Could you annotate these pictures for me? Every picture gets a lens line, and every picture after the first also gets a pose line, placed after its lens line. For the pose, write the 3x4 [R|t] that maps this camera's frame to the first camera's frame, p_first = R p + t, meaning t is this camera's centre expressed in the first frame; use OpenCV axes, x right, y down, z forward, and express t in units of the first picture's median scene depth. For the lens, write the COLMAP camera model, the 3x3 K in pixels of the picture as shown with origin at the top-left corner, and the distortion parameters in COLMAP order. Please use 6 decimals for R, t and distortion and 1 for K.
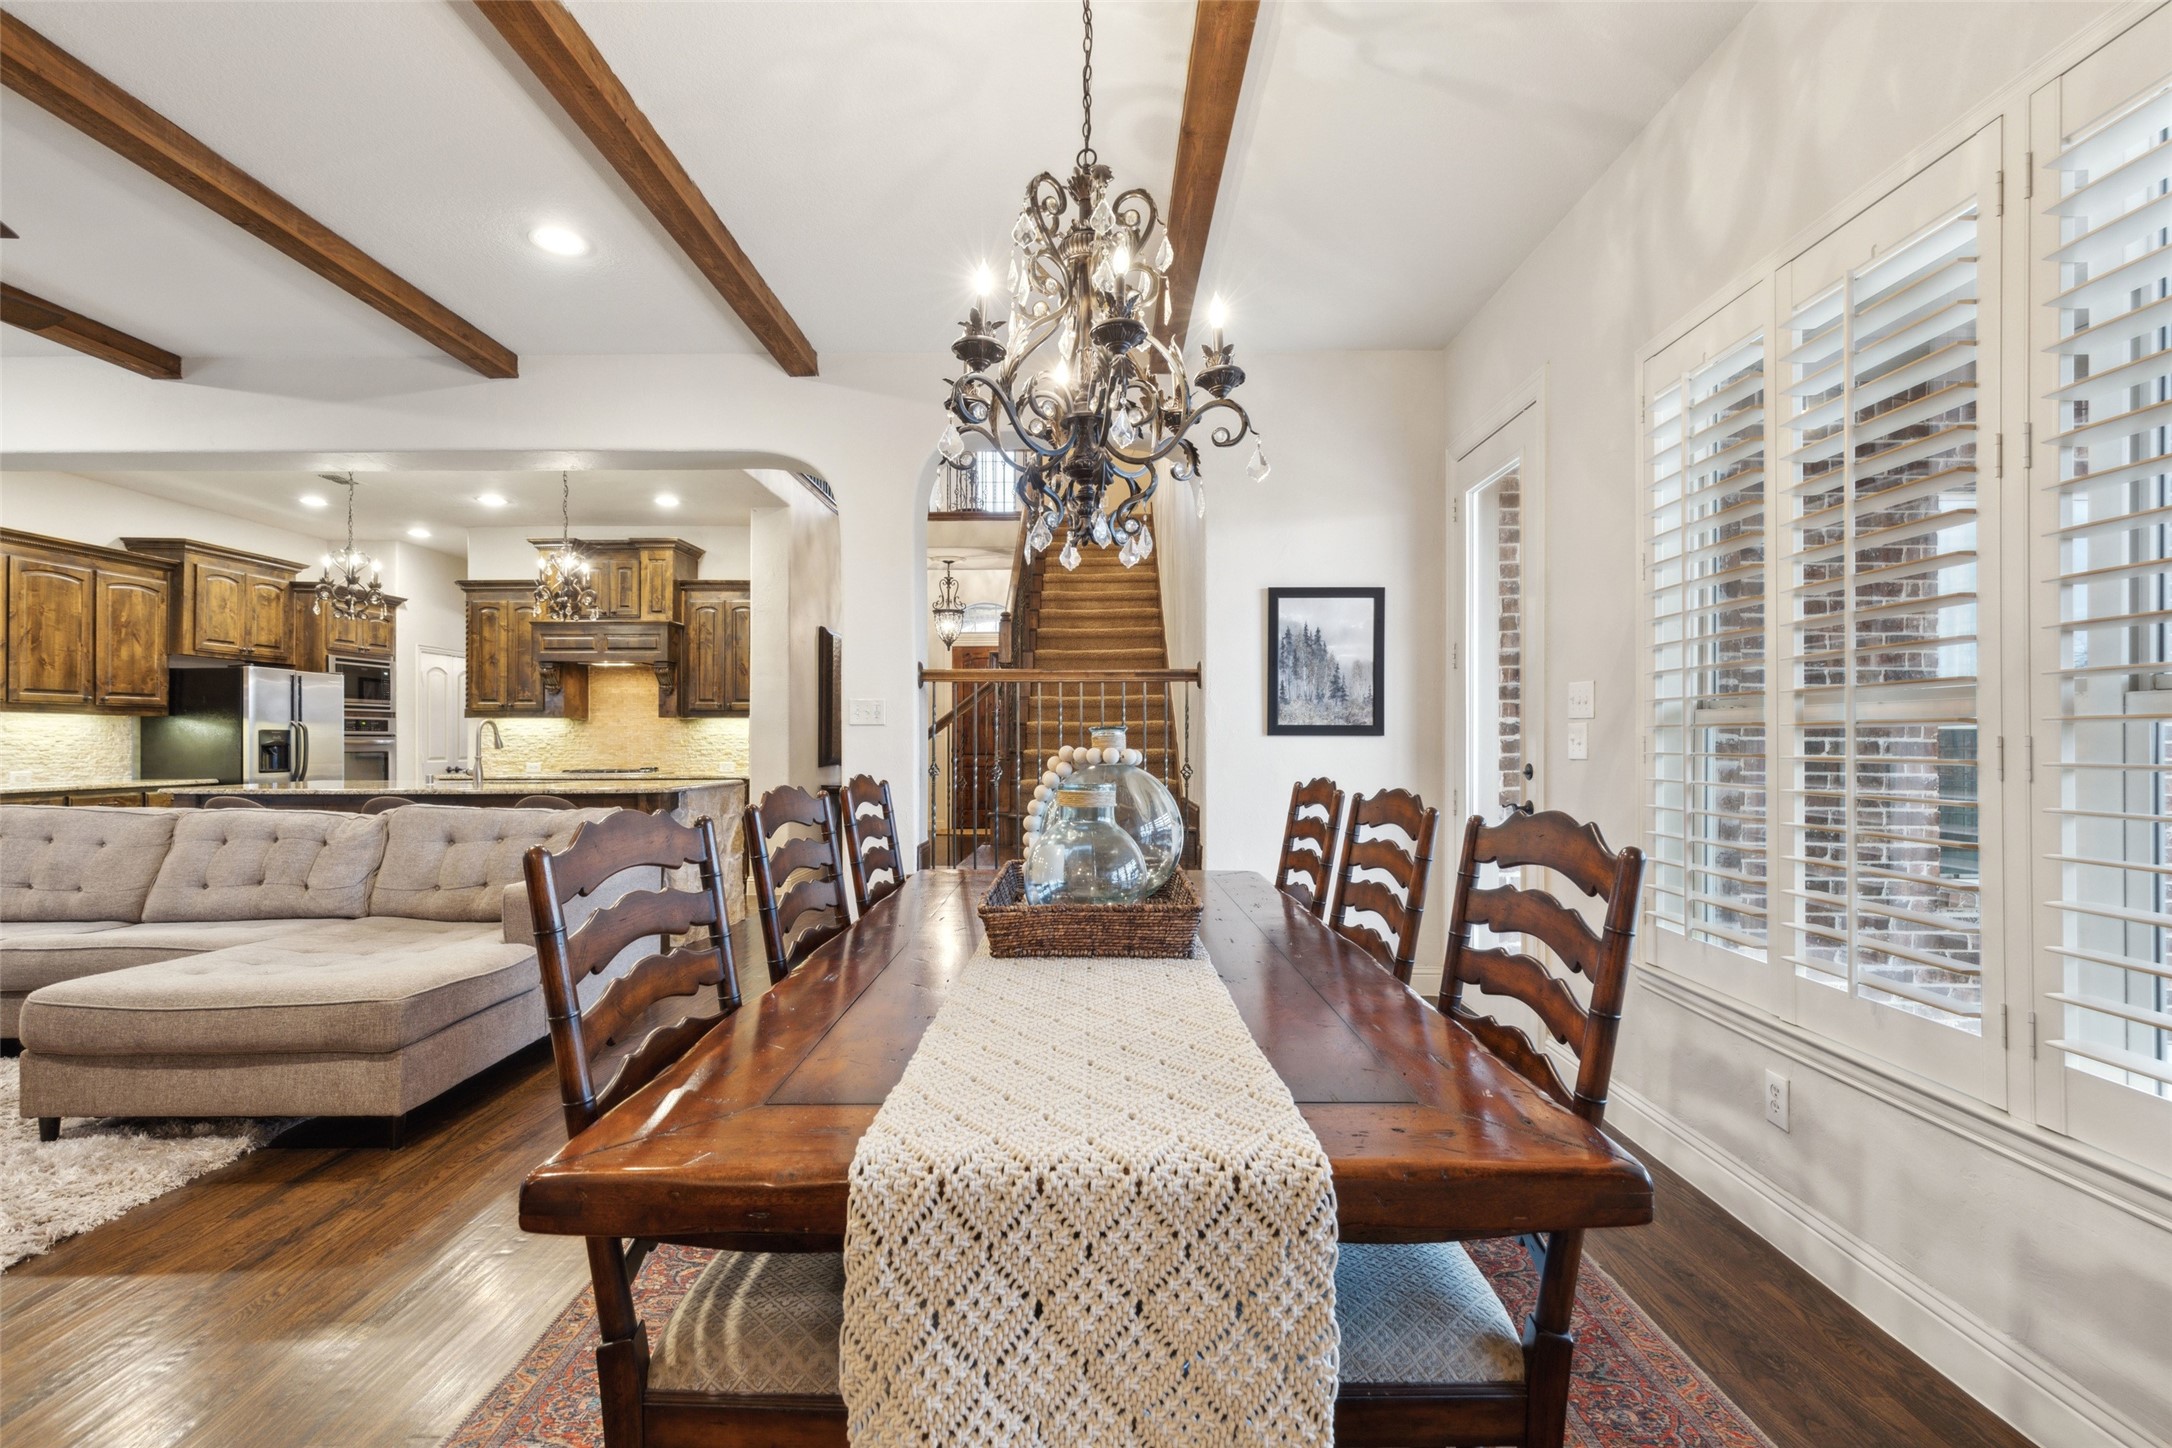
lens RADIAL K [[995.3, 0, 1086.0], [0, 995.3, 724.0], [0, 0, 1]] dist [0.011585, -0.006917]
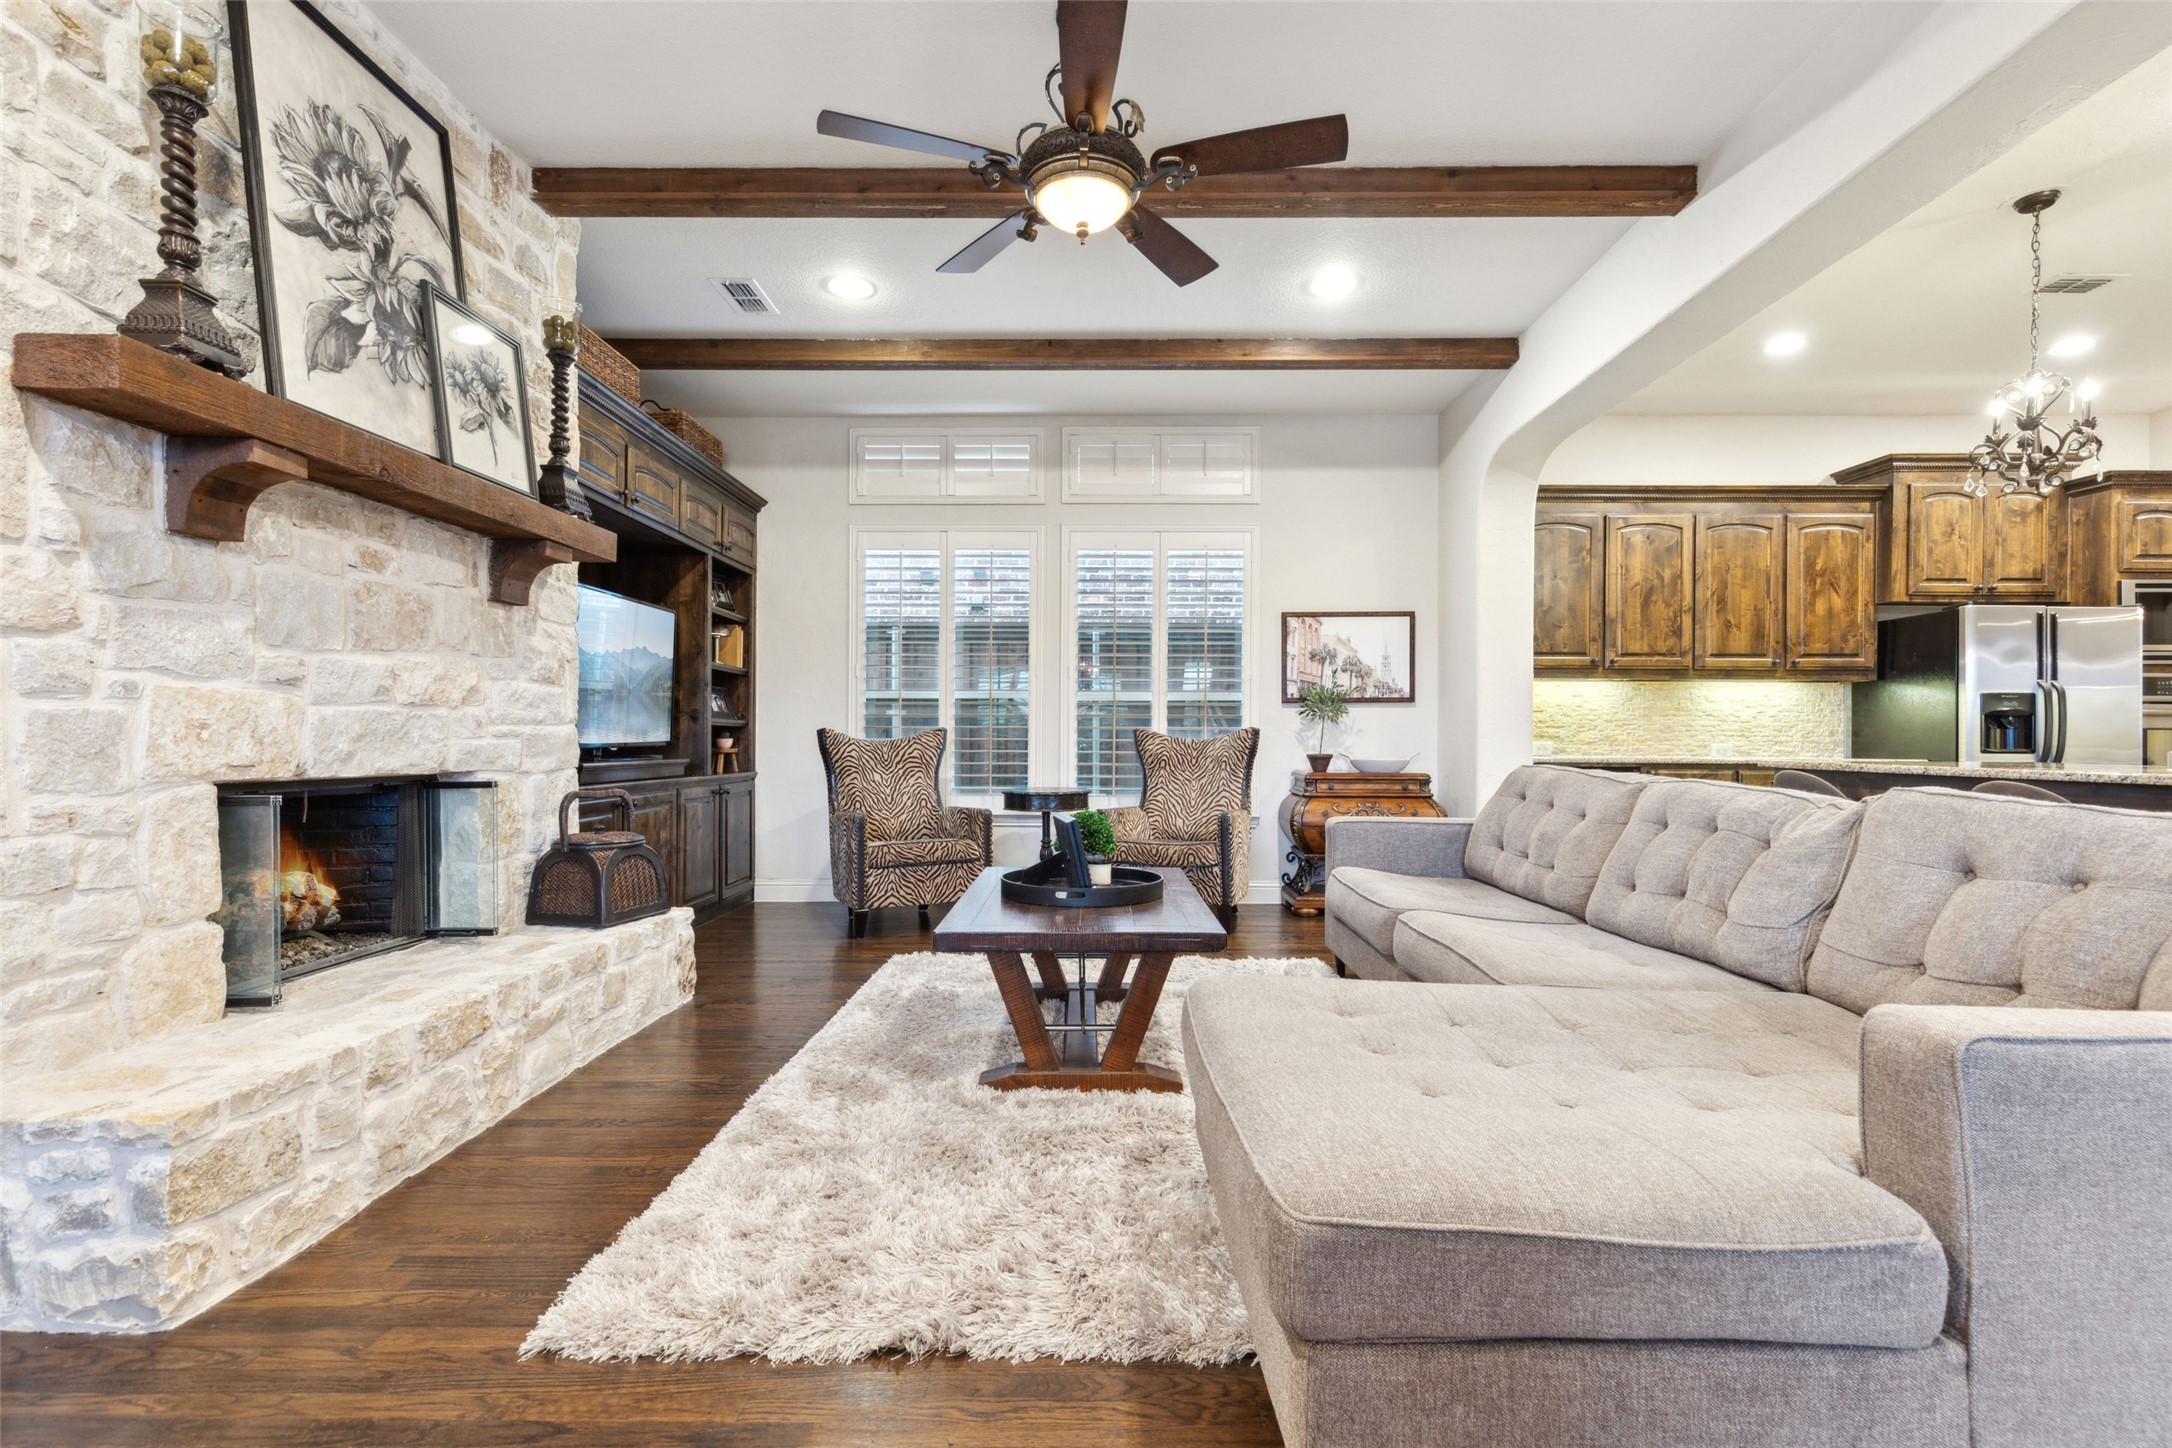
lens RADIAL K [[996.4, 0, 1093.9], [0, 996.4, 740.4], [0, 0, 1]] dist [0.002022, 0.000319]
pose [[0.001997, 0.001753, -0.999996, -0.115616], [0.011547, 0.999932, 0.001776, 0.032657], [0.999931, -0.011550, 0.001976, 0.372858]]
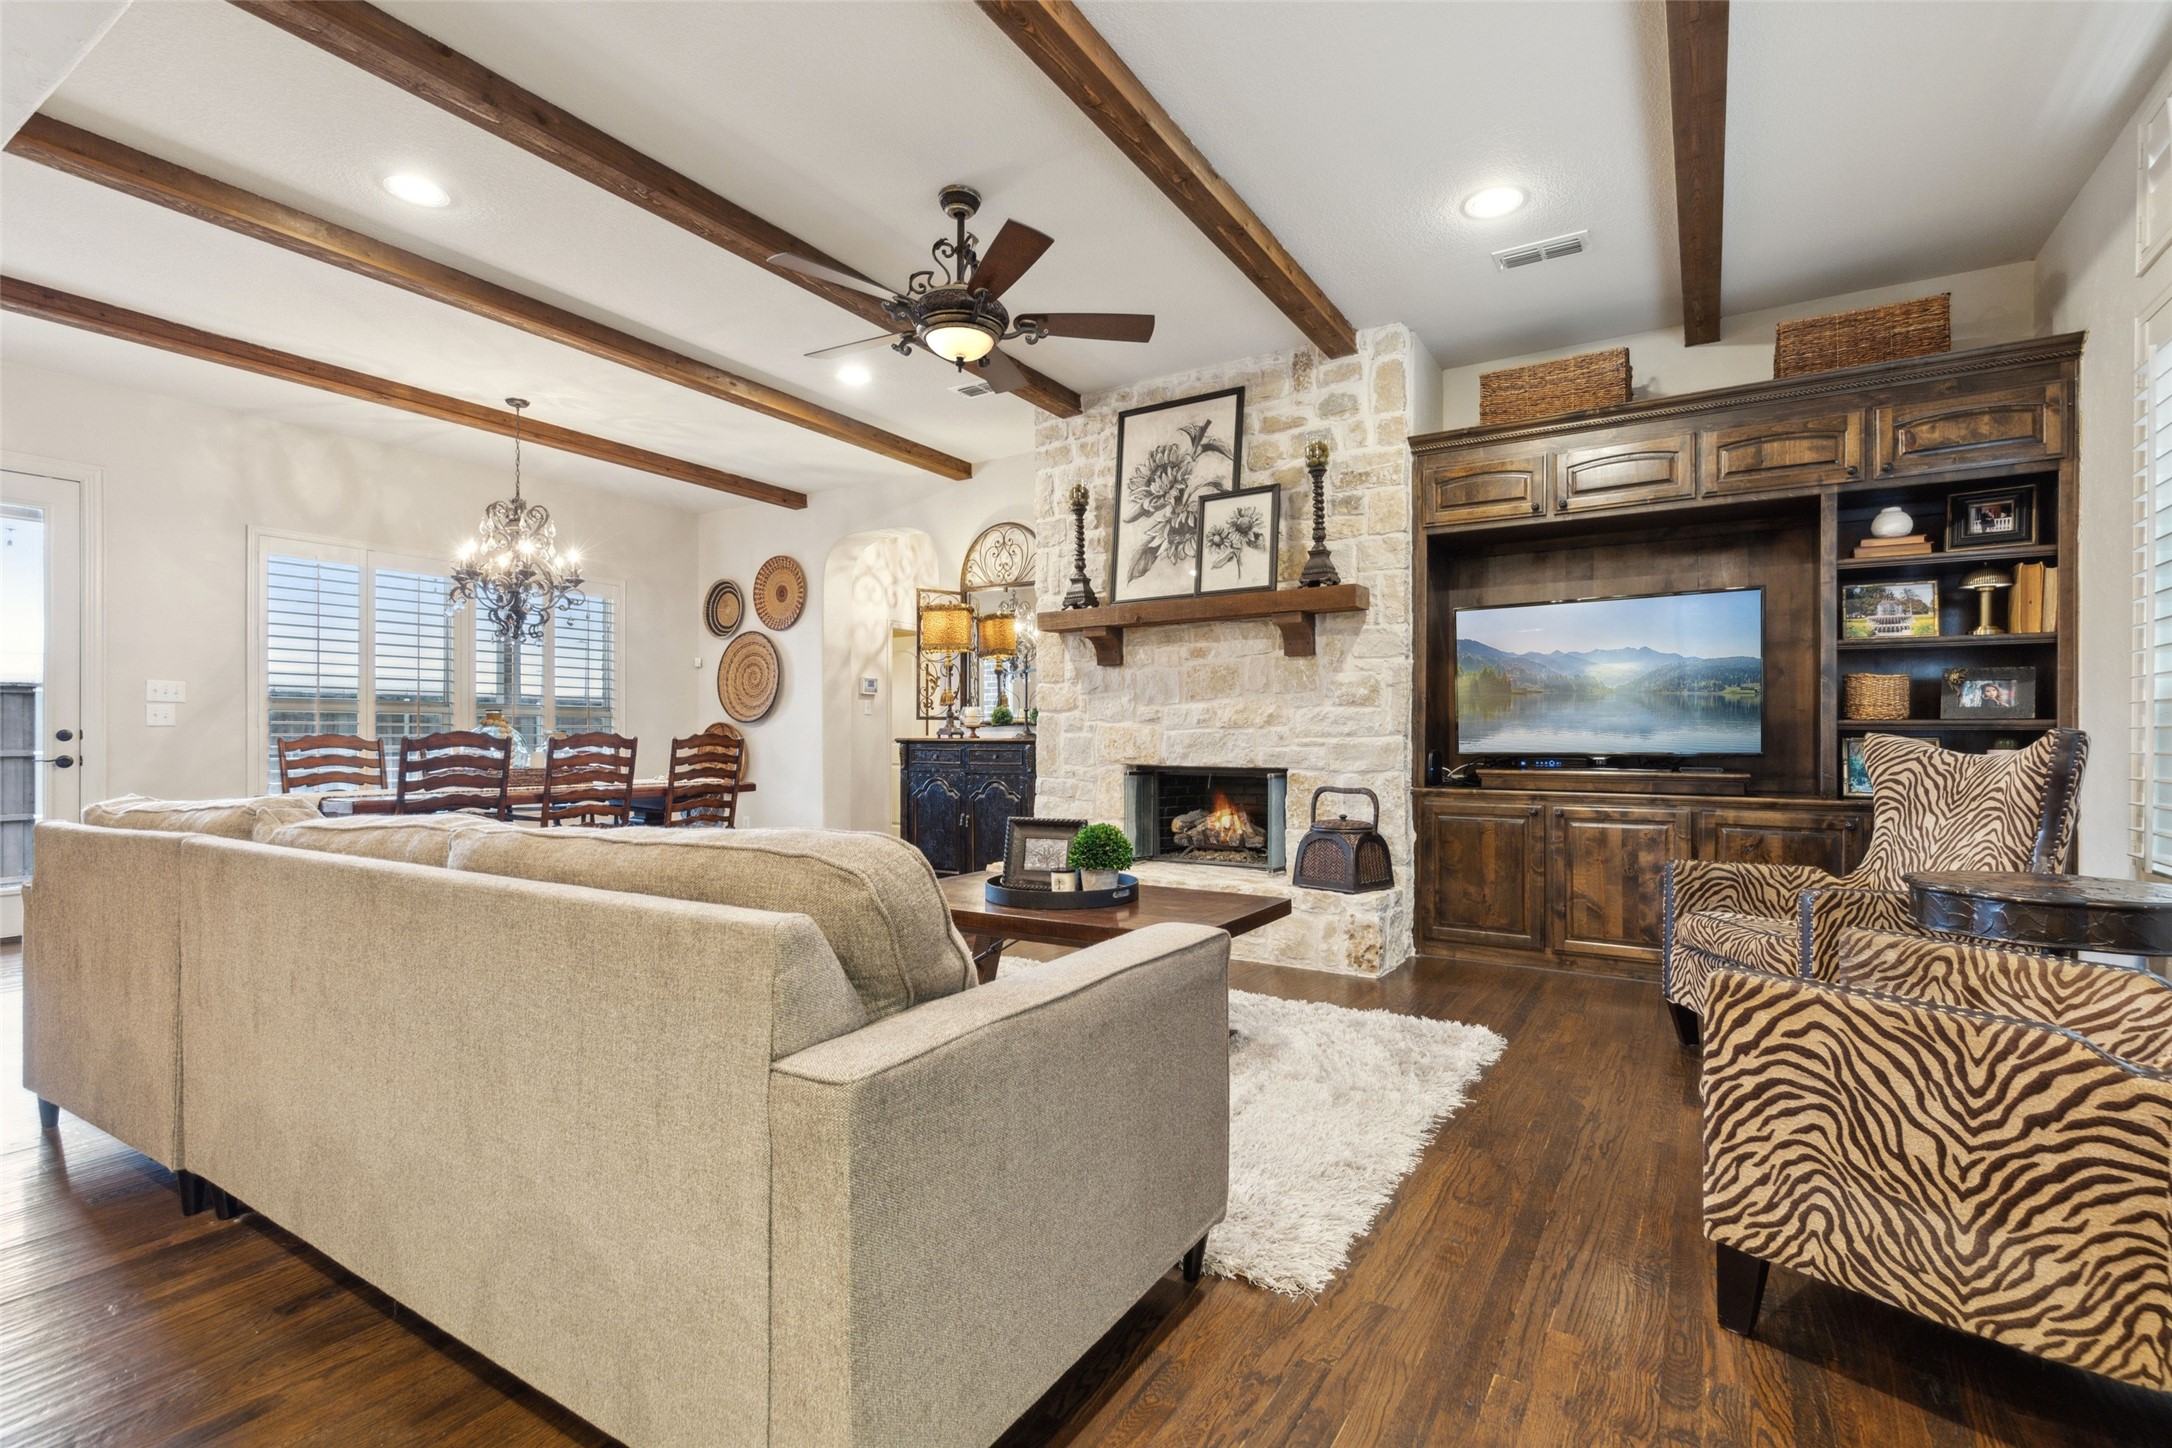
lens RADIAL K [[984.7, 0, 1086.6], [0, 984.7, 739.9], [0, 0, 1]] dist [0.010079, -0.000771]
pose [[-0.851553, 0.000163, 0.524269, -0.832677], [-0.006525, 0.999919, -0.010910, 0.032972], [-0.524228, -0.012711, -0.851483, 0.768984]]
